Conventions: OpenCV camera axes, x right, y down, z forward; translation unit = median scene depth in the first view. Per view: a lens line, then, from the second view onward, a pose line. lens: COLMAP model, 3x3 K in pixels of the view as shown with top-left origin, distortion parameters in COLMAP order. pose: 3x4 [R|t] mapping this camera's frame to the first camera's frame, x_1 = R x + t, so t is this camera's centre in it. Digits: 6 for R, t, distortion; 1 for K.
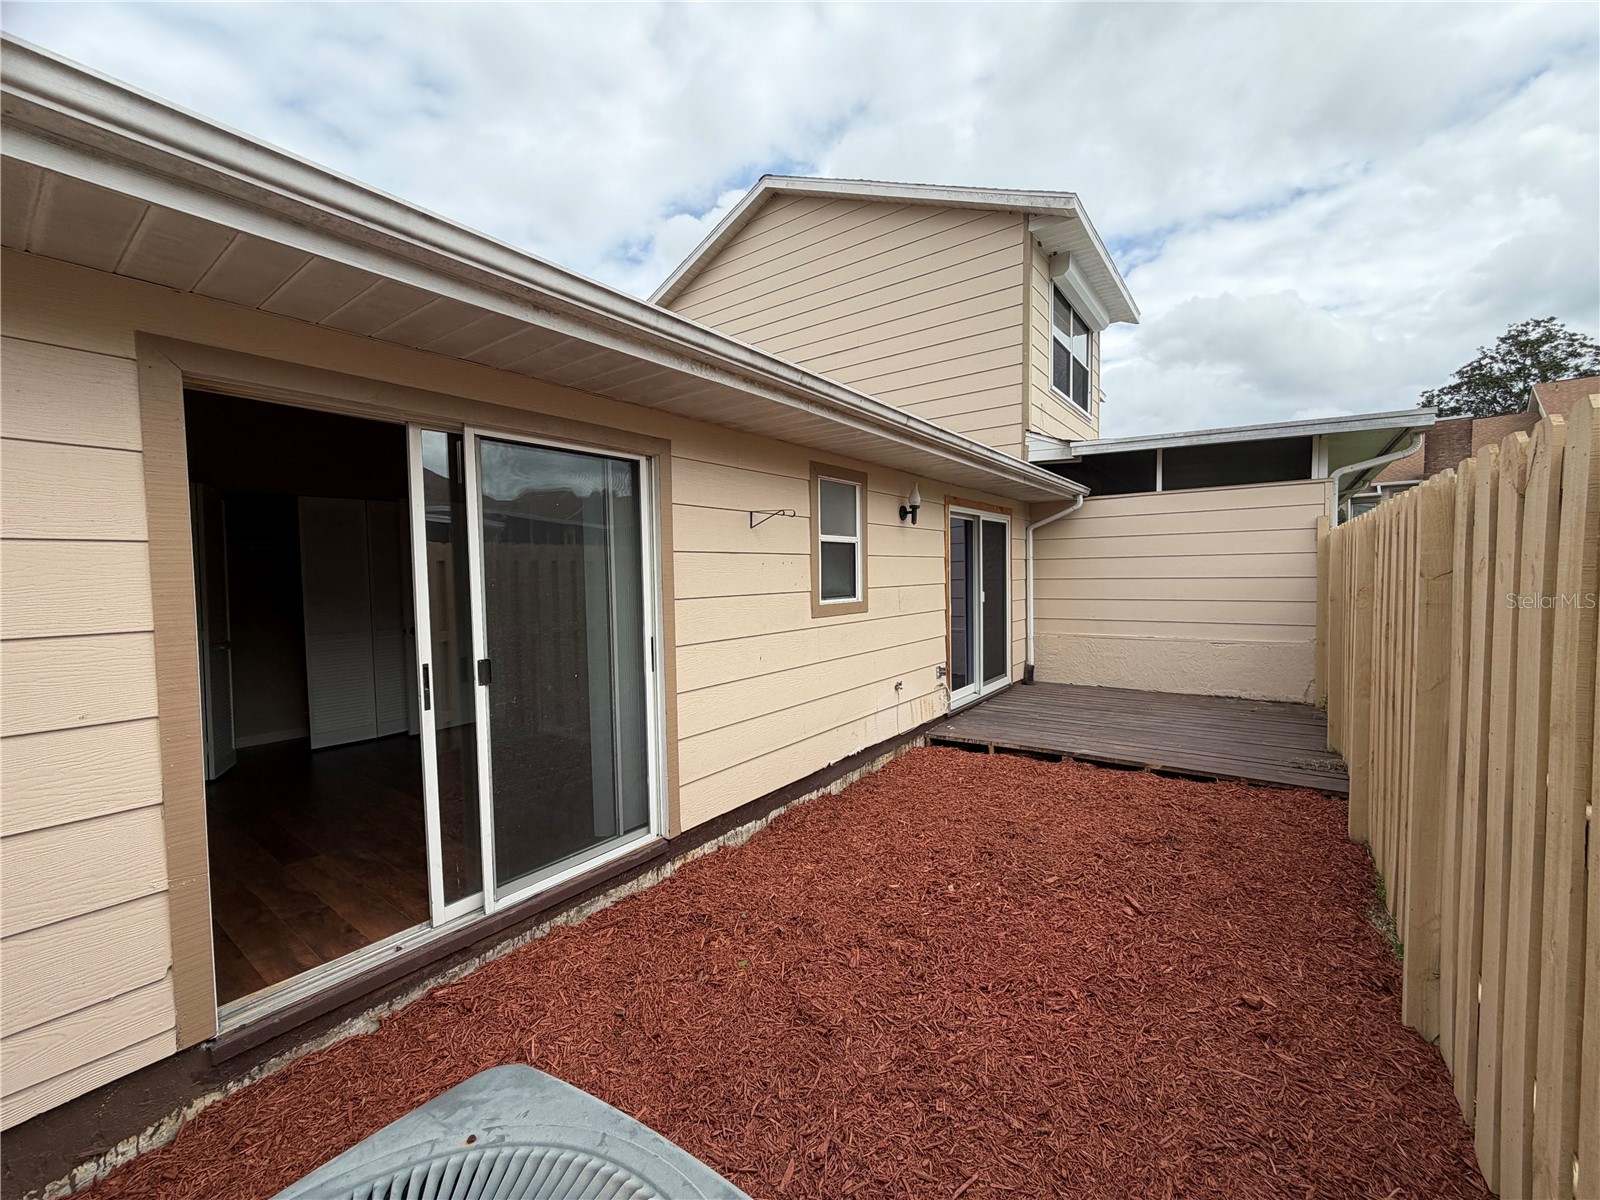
lens RADIAL K [[641.5, 0, 796.6], [0, 641.5, 601.4], [0, 0, 1]] dist [-0.000281, -0.000002]
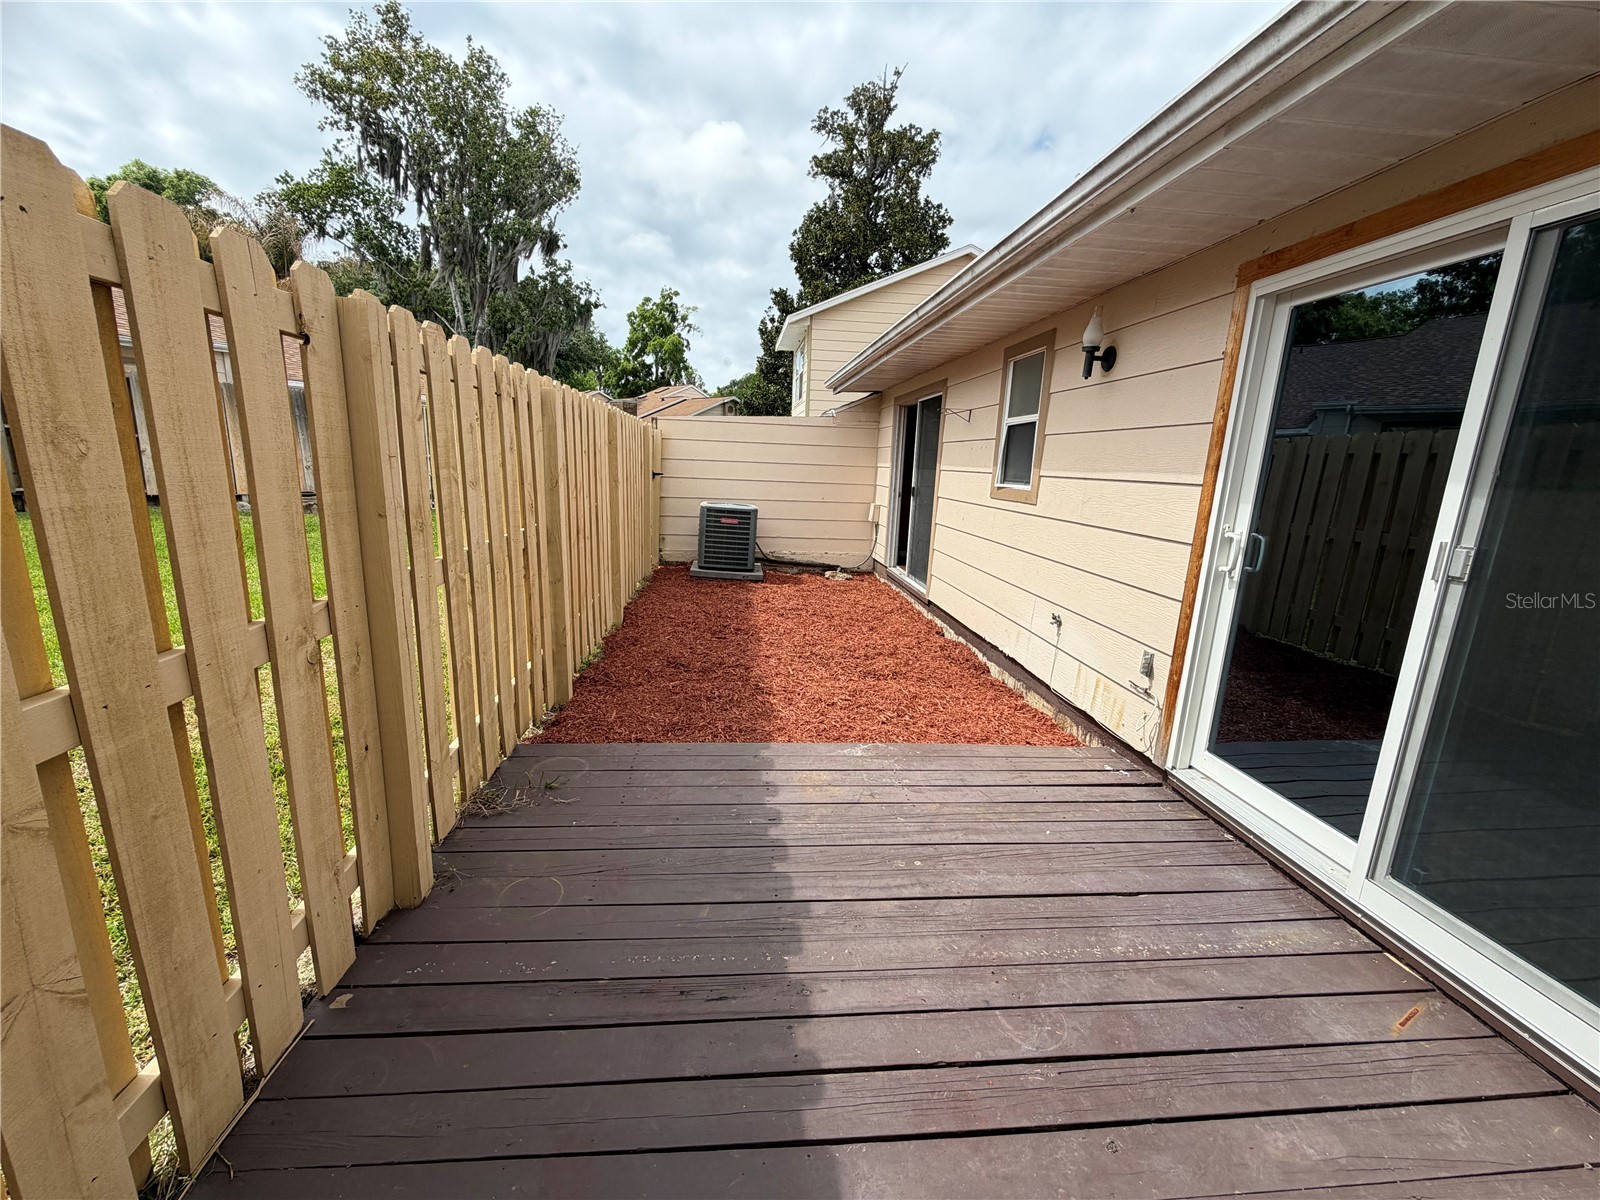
lens RADIAL K [[641.5, 0, 796.6], [0, 641.5, 601.4], [0, 0, 1]] dist [-0.000281, -0.000002]
pose [[-0.741188, 0.132244, -0.658142, 0.930395], [-0.058704, 0.963880, 0.259789, -0.063198], [0.668725, 0.231188, -0.706653, 1.449628]]
